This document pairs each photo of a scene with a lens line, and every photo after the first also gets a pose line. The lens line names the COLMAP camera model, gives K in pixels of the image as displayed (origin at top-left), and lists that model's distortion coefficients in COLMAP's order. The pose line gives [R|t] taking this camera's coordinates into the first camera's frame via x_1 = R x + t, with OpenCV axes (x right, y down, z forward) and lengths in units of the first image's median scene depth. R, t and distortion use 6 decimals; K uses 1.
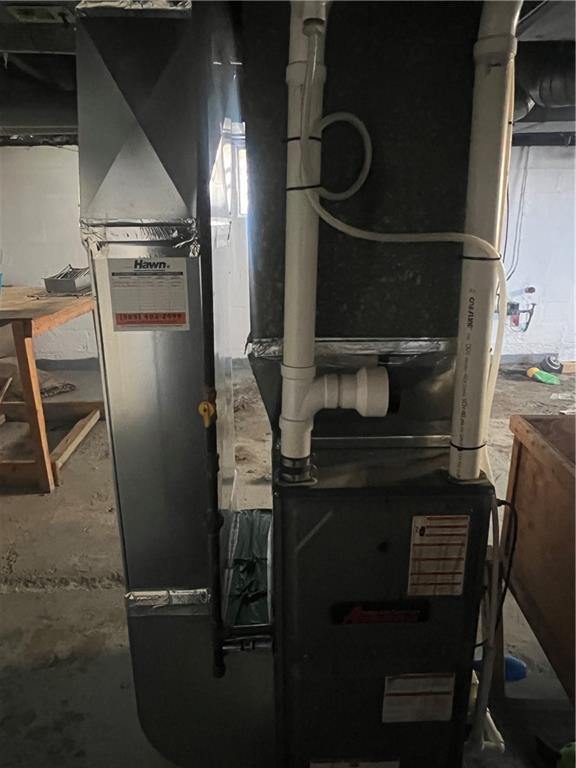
lens RADIAL K [[538.8, 0, 288.0], [0, 538.8, 384.0], [0, 0, 1]] dist [0.003022, 0.003489]
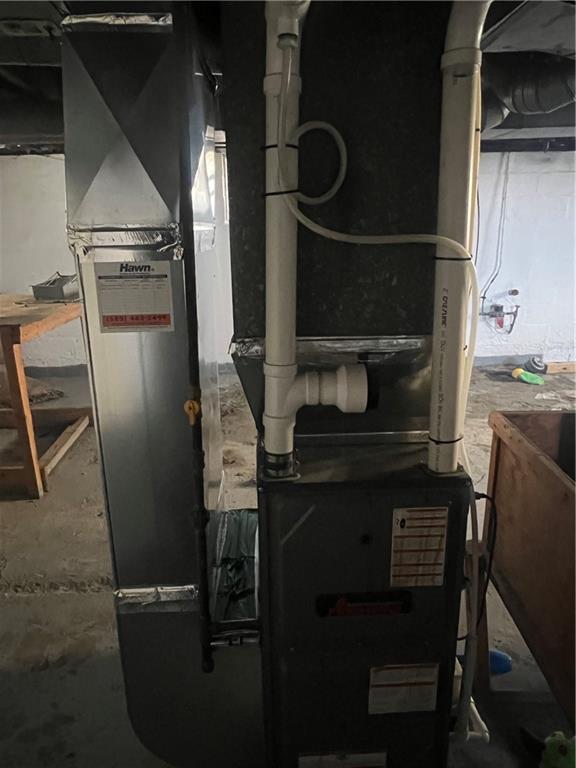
lens RADIAL K [[546.5, 0, 288.0], [0, 546.5, 384.0], [0, 0, 1]] dist [0.004514, -0.000720]
pose [[0.999821, -0.013313, 0.013447, 0.018370], [0.013533, 0.999774, -0.016404, 0.020215], [-0.013226, 0.016583, 0.999775, -0.045179]]
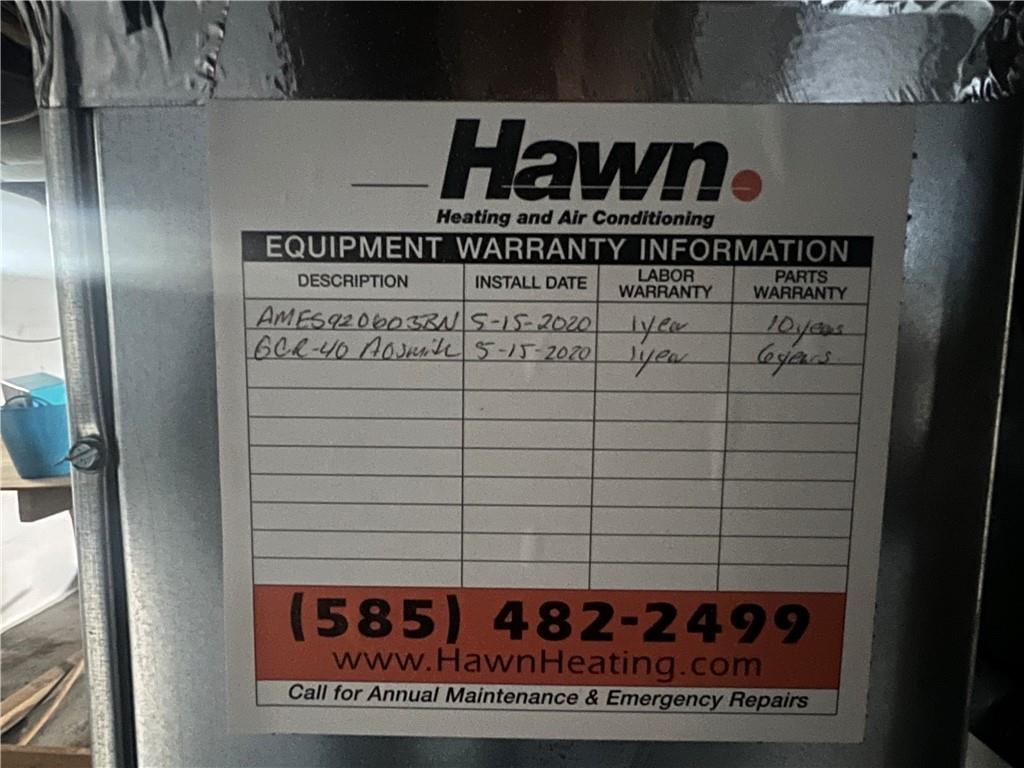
lens RADIAL K [[728.7, 0, 512.0], [0, 728.7, 384.0], [0, 0, 1]] dist [0.004514, -0.000720]
pose [[0.992410, 0.025919, -0.120210, -0.227338], [-0.047188, 0.982966, -0.177627, -0.136404], [0.113558, 0.181951, 0.976728, 0.778562]]
